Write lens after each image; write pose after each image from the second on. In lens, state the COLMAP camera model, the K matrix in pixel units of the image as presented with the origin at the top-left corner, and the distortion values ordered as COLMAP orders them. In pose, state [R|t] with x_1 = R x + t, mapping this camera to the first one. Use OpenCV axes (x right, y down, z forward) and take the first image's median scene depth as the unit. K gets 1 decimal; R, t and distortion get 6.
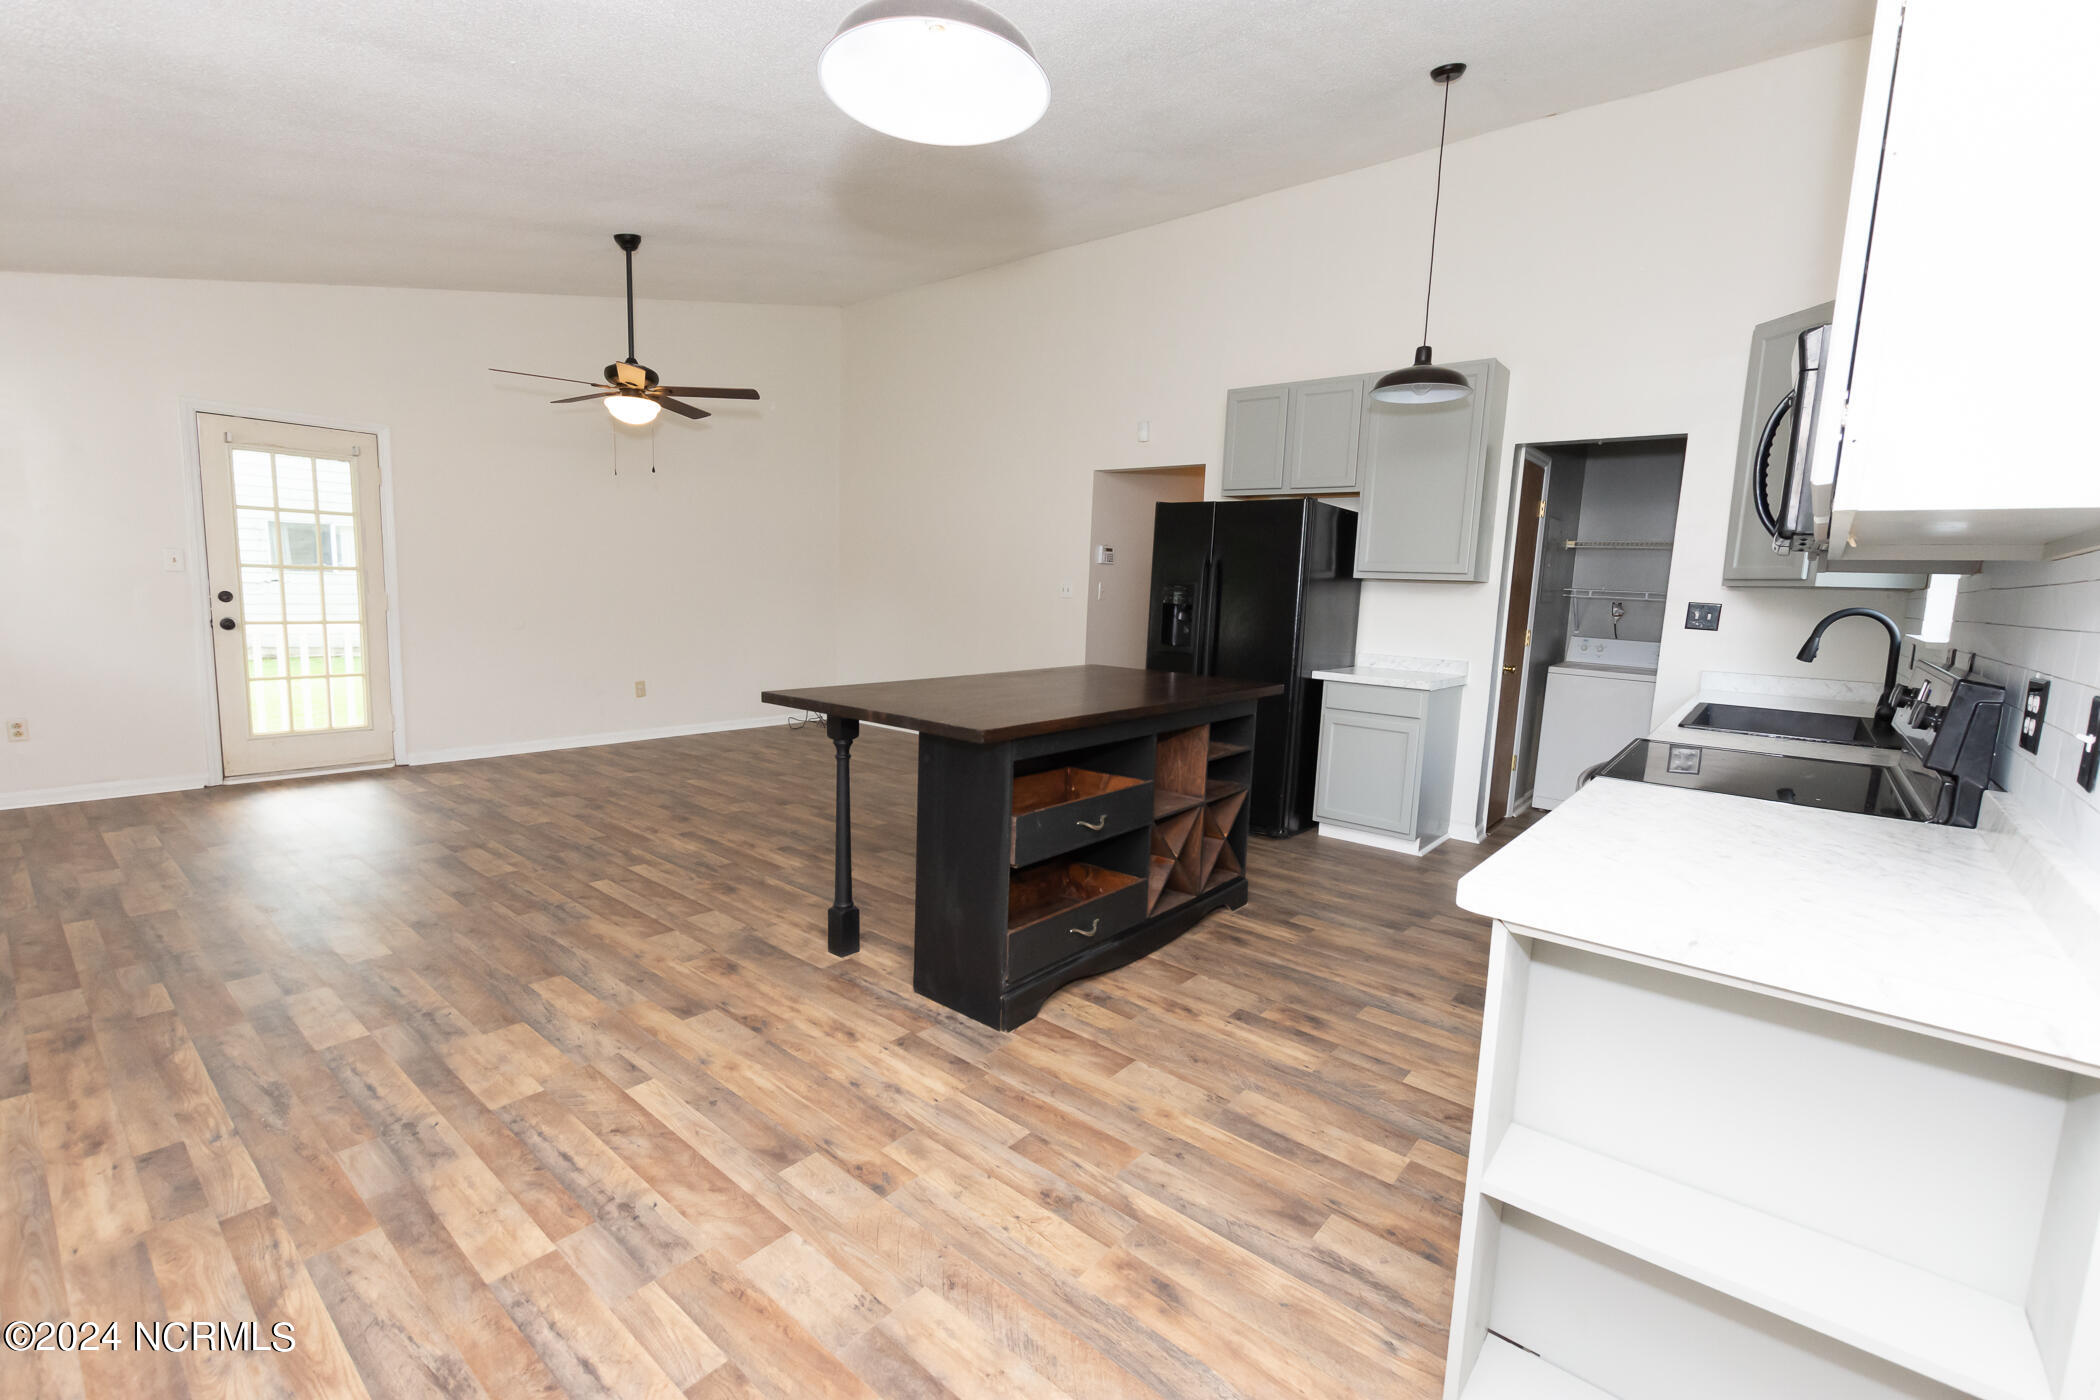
lens RADIAL K [[898.2, 0, 1050.0], [0, 898.2, 700.0], [0, 0, 1]] dist [0.007741, -0.000376]
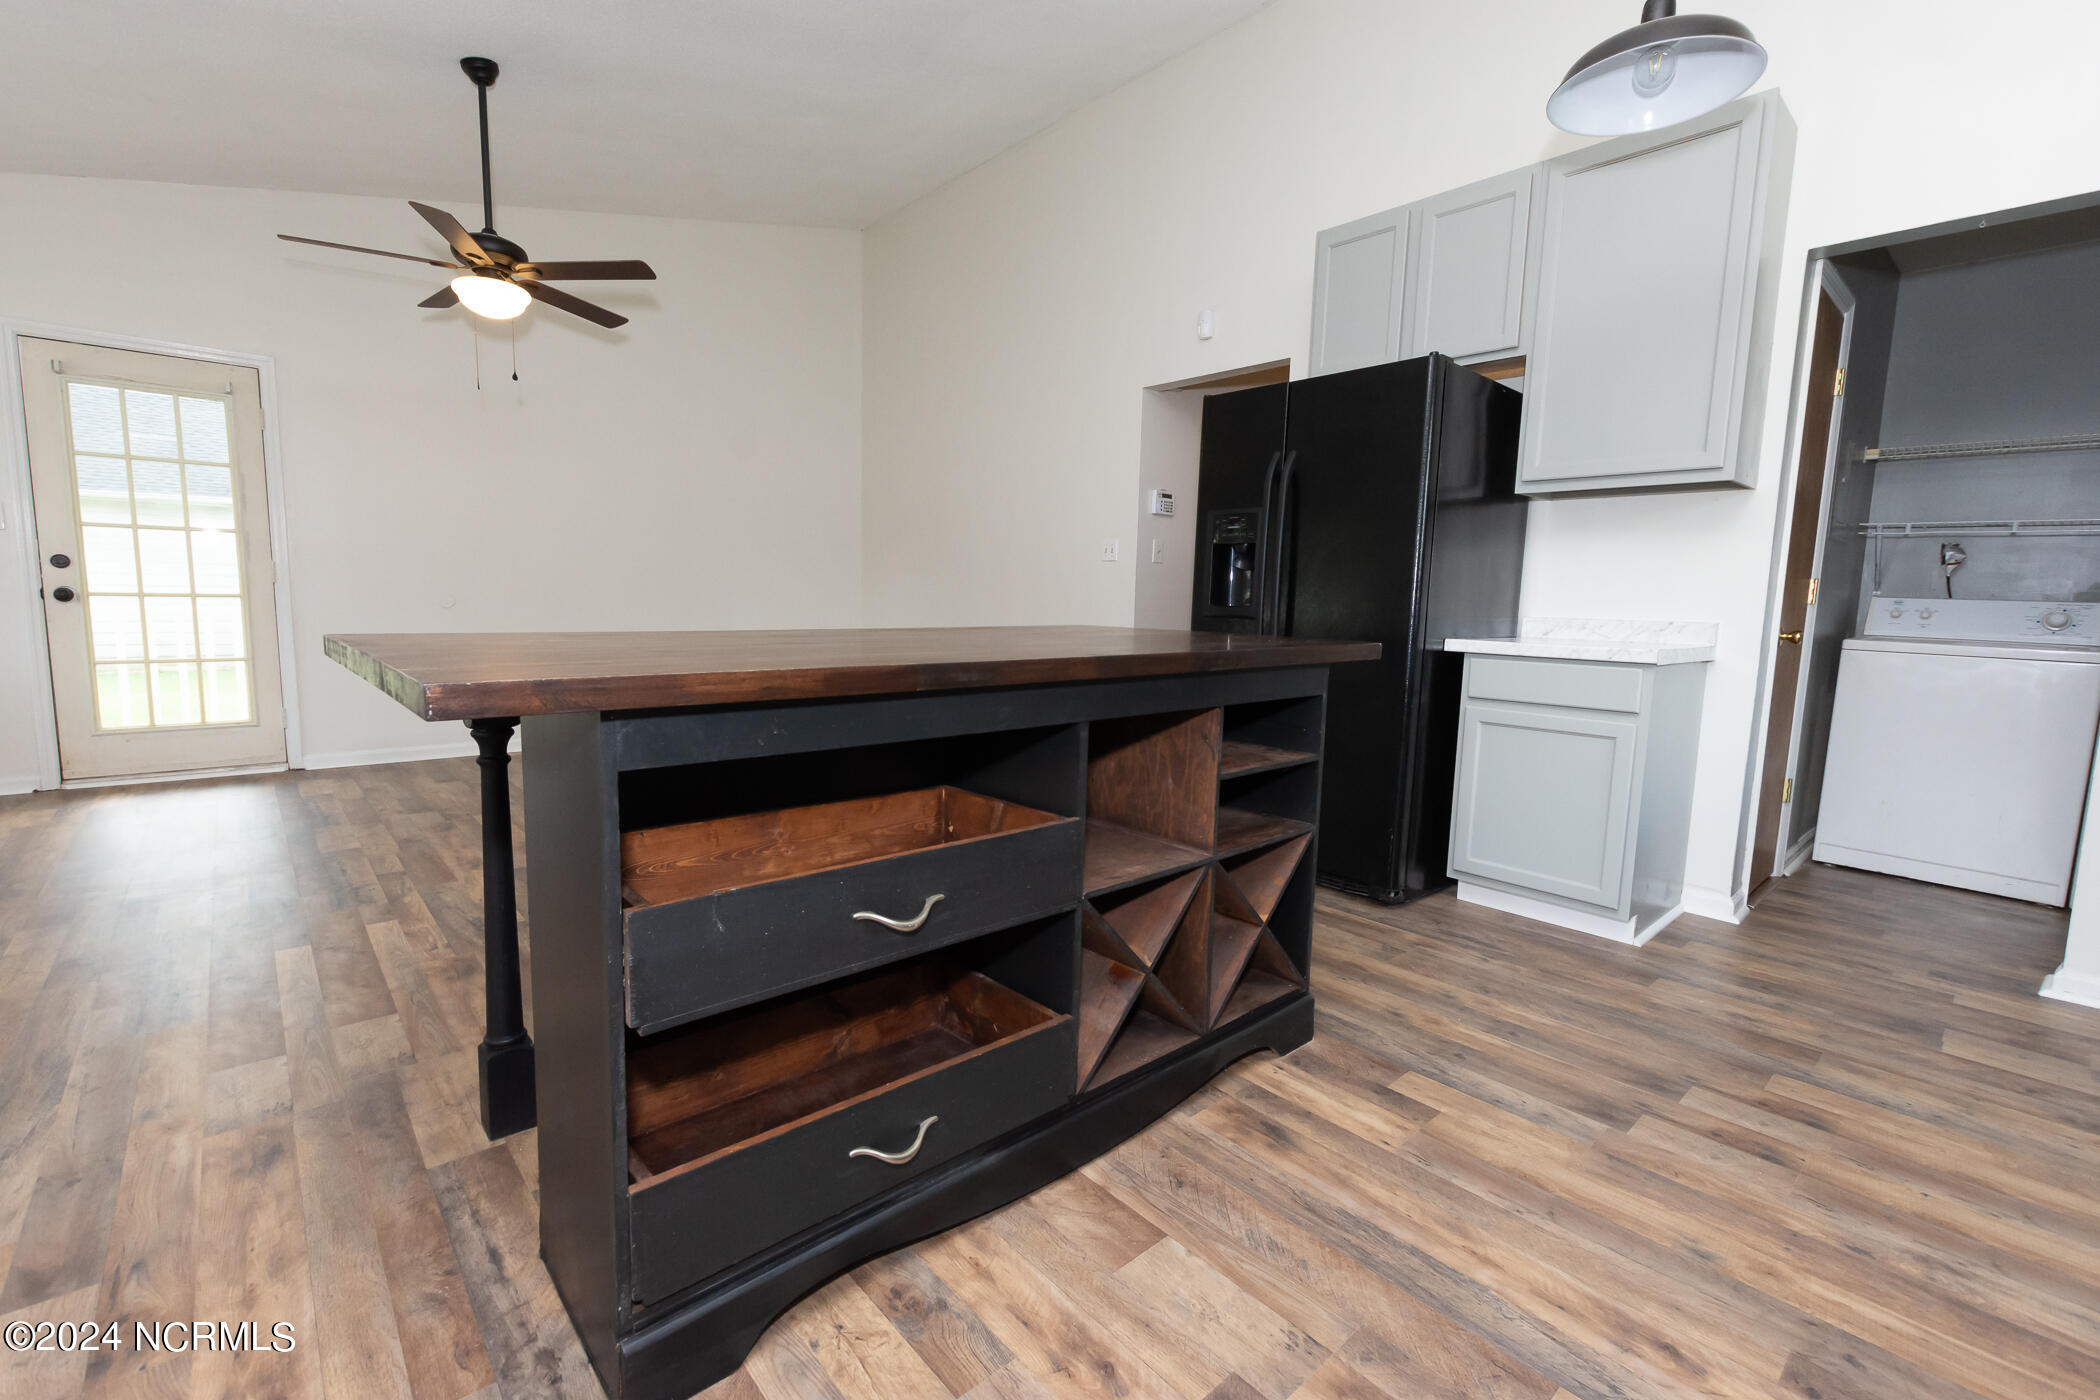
lens RADIAL K [[898.2, 0, 1050.0], [0, 898.2, 700.0], [0, 0, 1]] dist [0.007741, -0.000376]
pose [[0.988926, 0.002916, -0.148379, 0.129846], [-0.005339, 0.999859, -0.015935, 0.025604], [0.148312, 0.016551, 0.988802, 0.392200]]
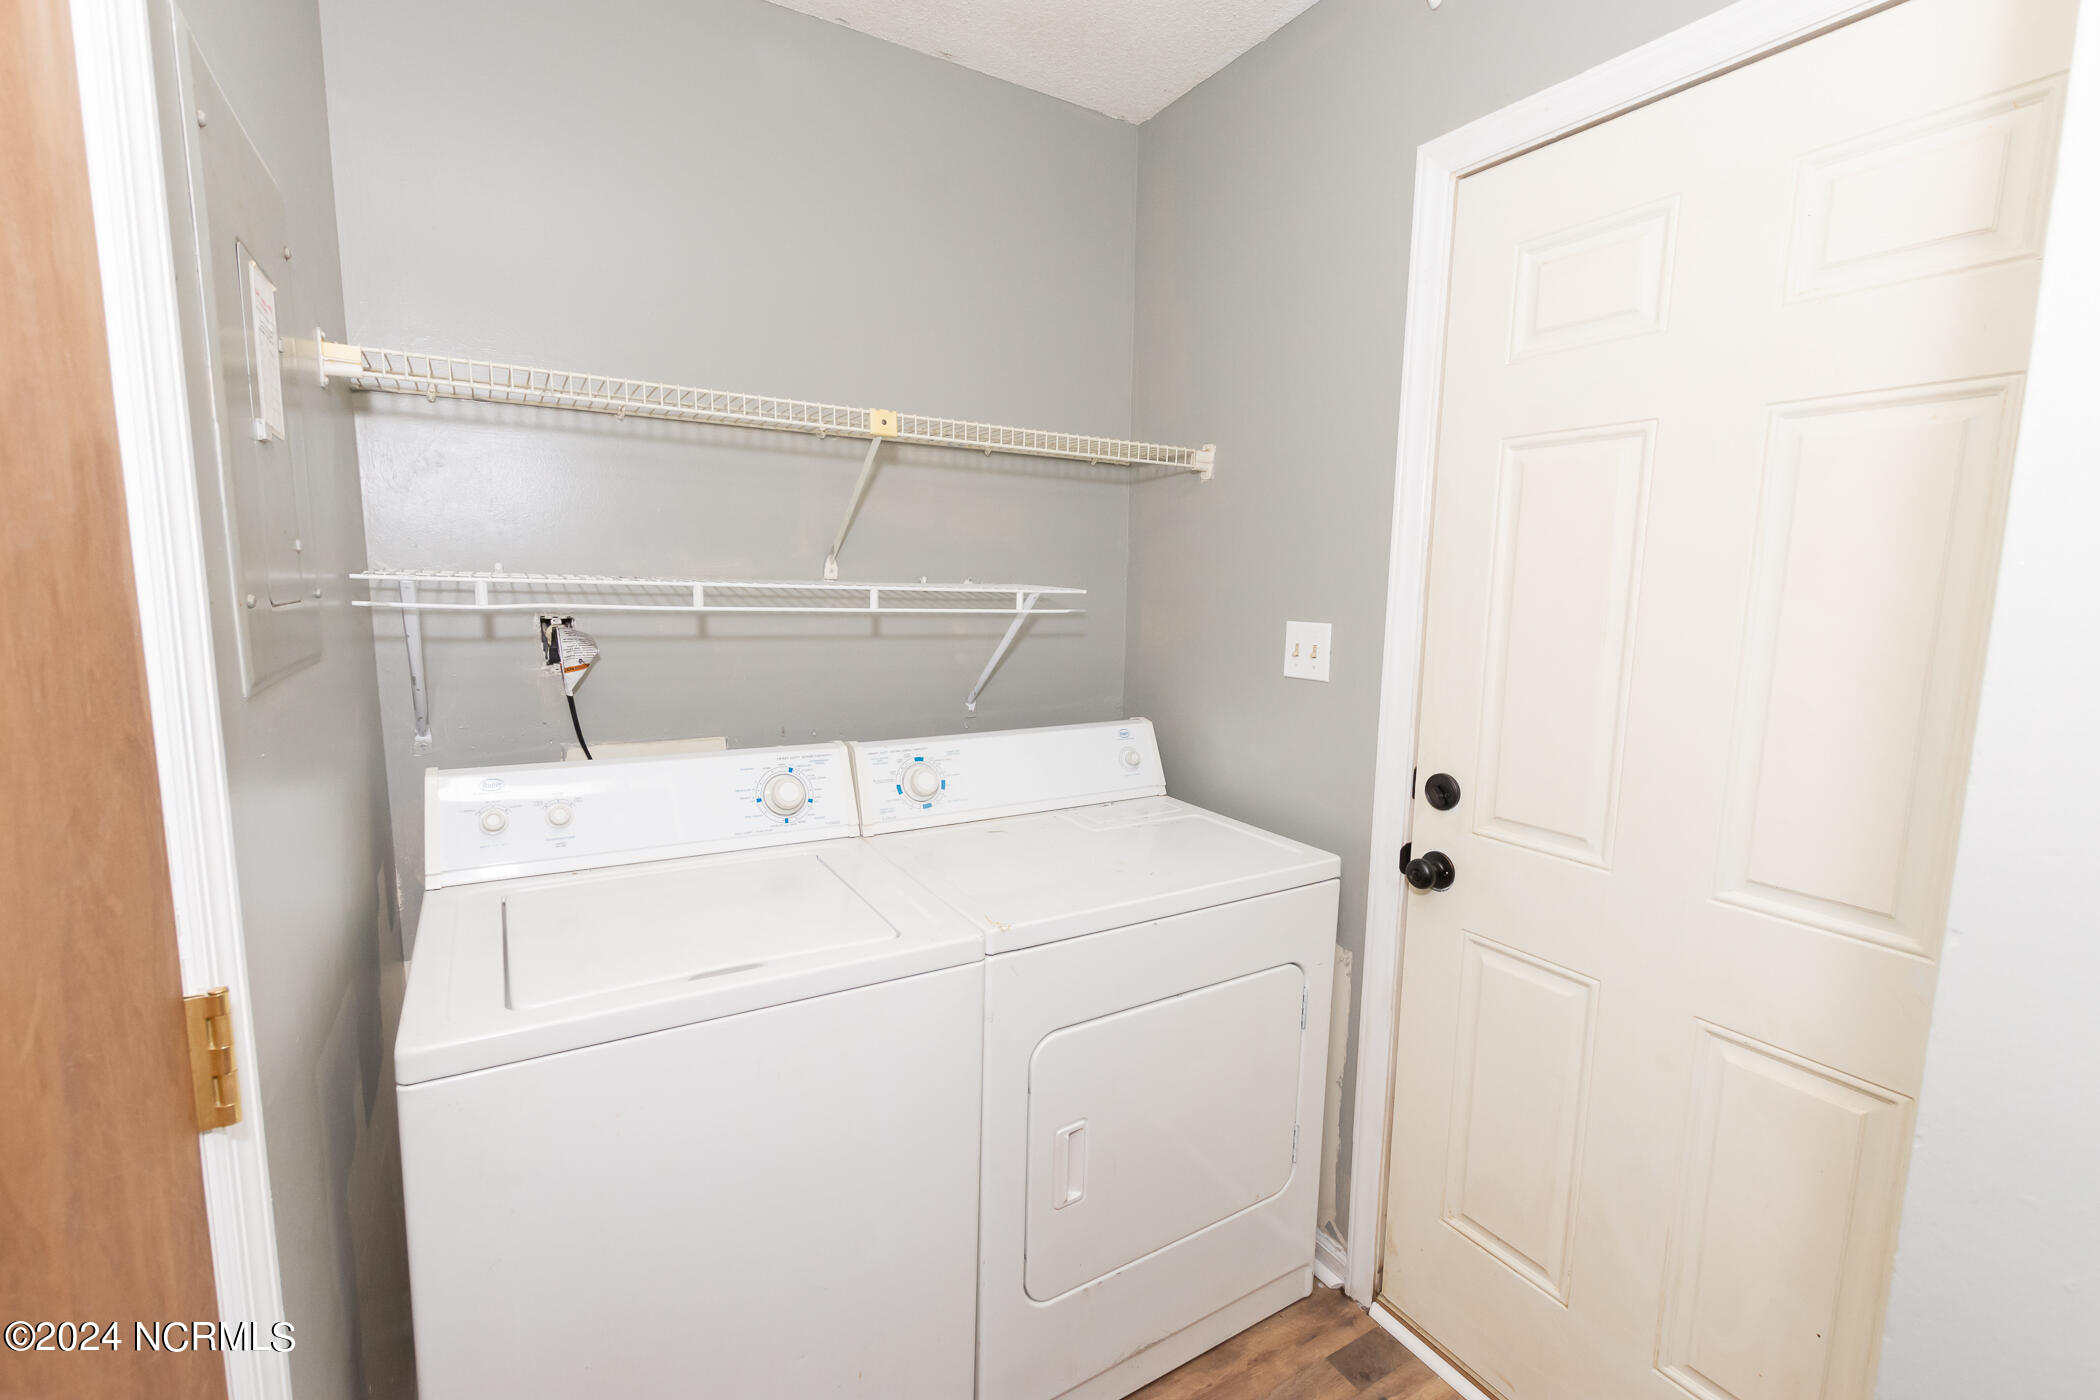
lens RADIAL K [[898.2, 0, 1050.0], [0, 898.2, 700.0], [0, 0, 1]] dist [0.007741, -0.000376]
pose [[0.328152, -0.153538, 0.932064, 0.606972], [0.113289, 0.985977, 0.122533, -0.143679], [-0.937807, 0.065383, 0.340945, 1.116516]]
